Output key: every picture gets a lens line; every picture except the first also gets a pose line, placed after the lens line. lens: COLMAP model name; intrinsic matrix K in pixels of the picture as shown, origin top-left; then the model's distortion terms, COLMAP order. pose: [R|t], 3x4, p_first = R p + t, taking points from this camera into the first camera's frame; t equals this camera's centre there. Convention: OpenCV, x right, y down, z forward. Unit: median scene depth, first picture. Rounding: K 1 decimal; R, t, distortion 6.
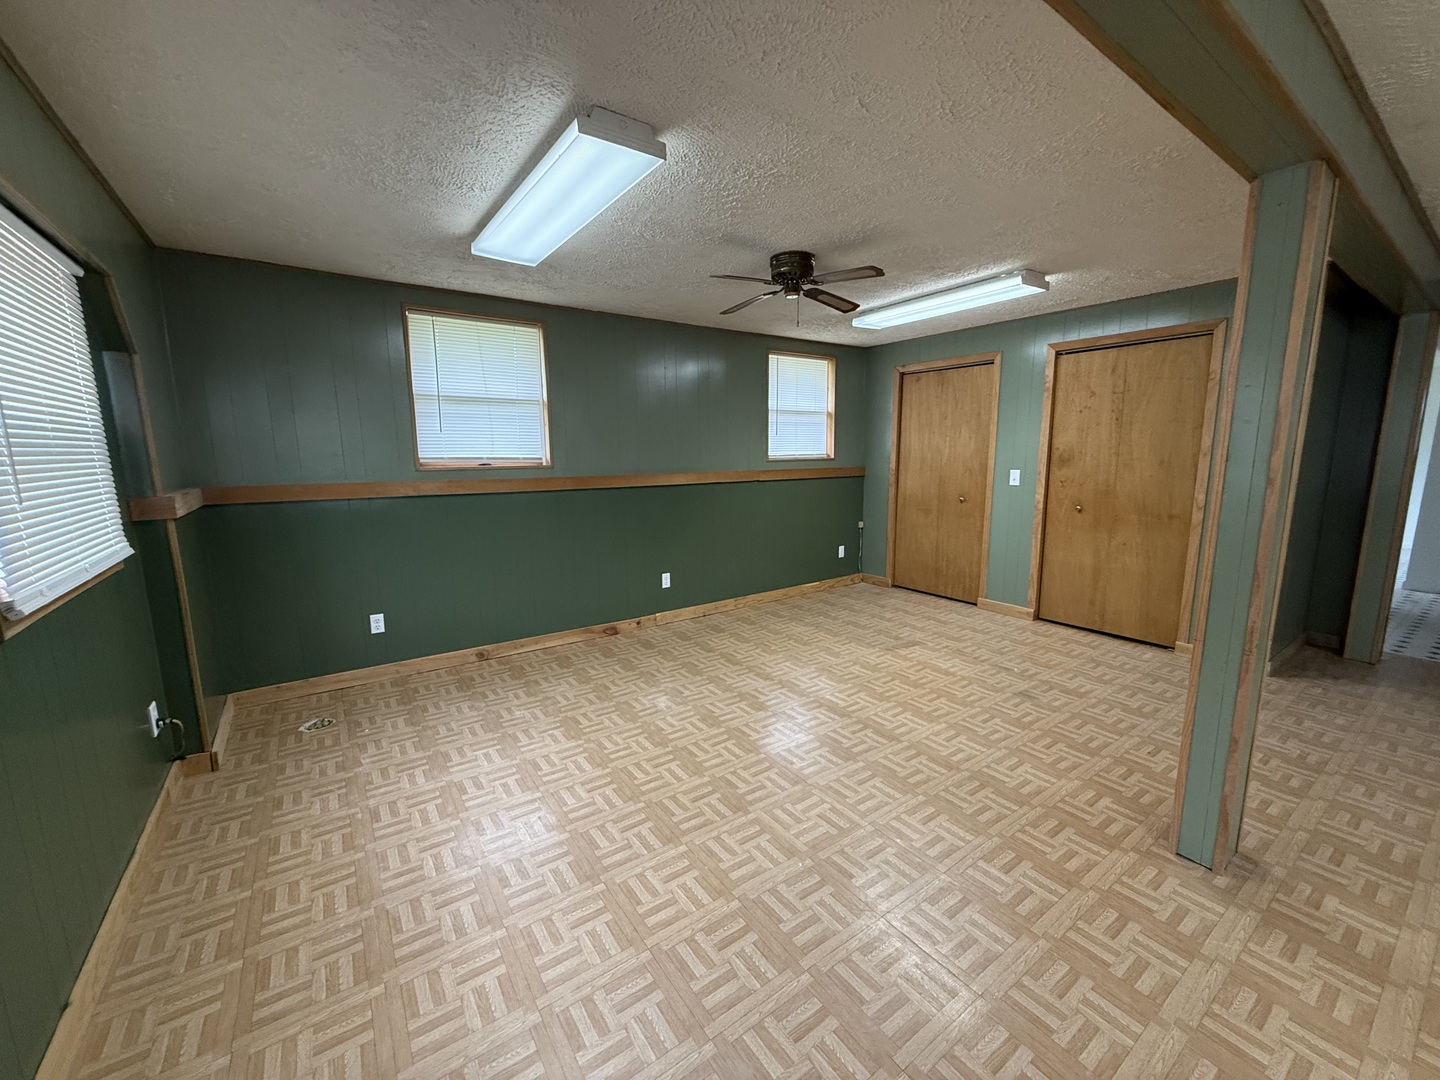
lens RADIAL K [[573.0, 0, 719.7], [0, 573.0, 539.4], [0, 0, 1]] dist [0.007160, 0.000346]
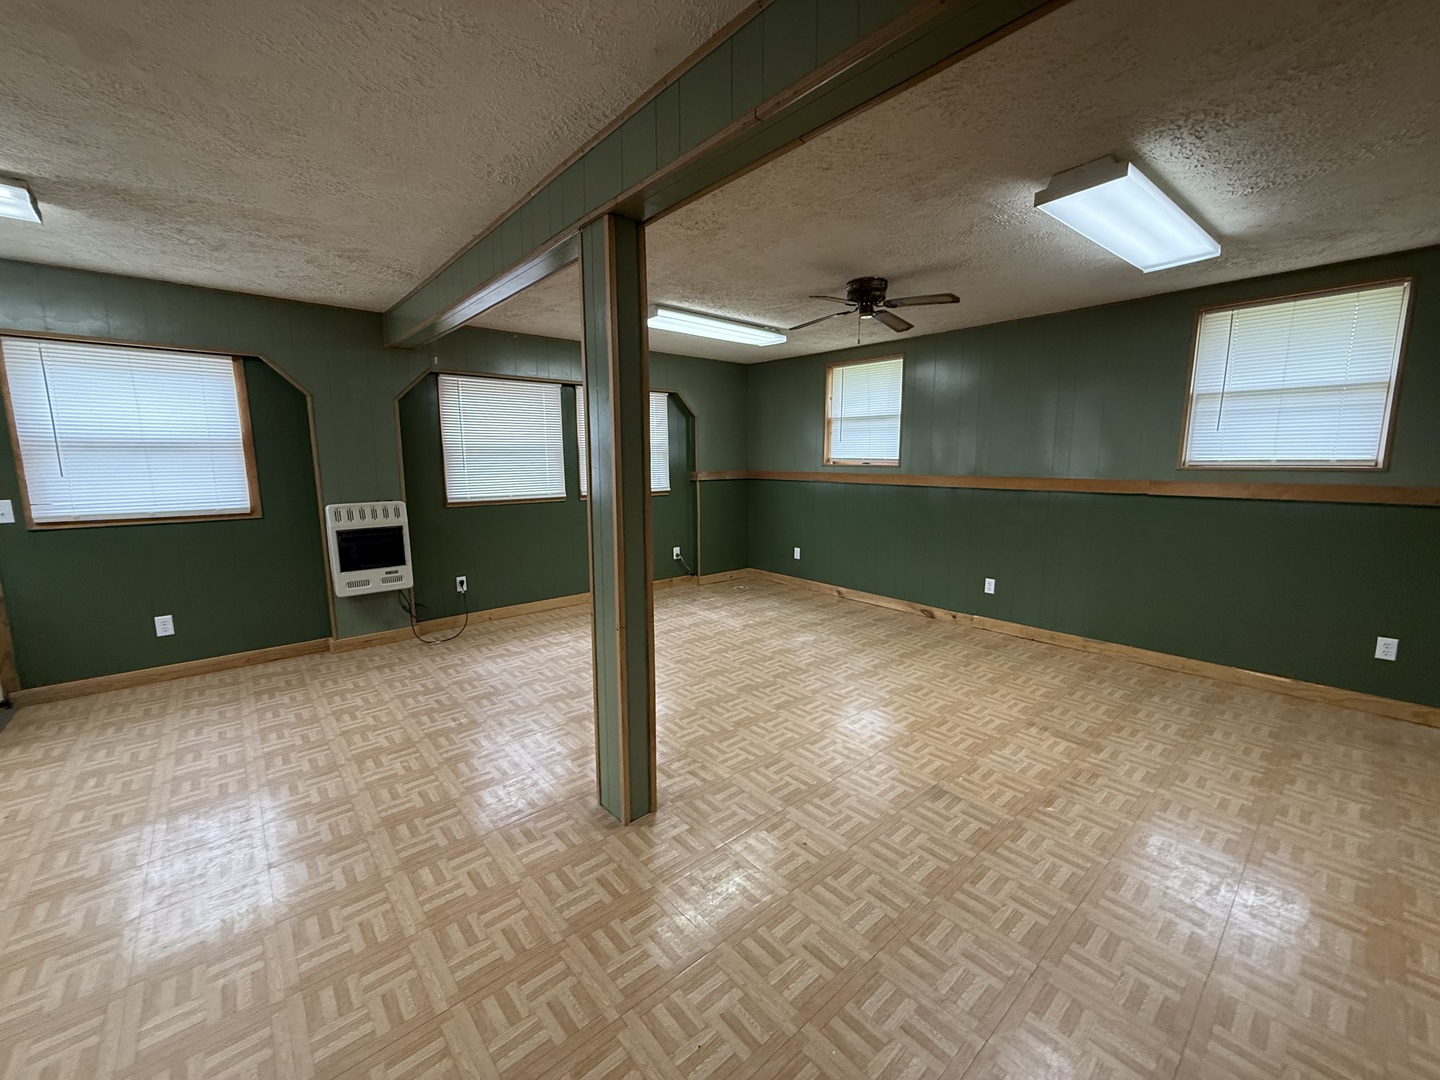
lens RADIAL K [[573.0, 0, 719.7], [0, 573.0, 542.1], [0, 0, 1]] dist [0.007160, 0.000346]
pose [[0.101294, 0.151335, -0.983279, 0.958988], [-0.152763, 0.979007, 0.134940, -0.075344], [0.983058, 0.136540, 0.122286, 0.494296]]
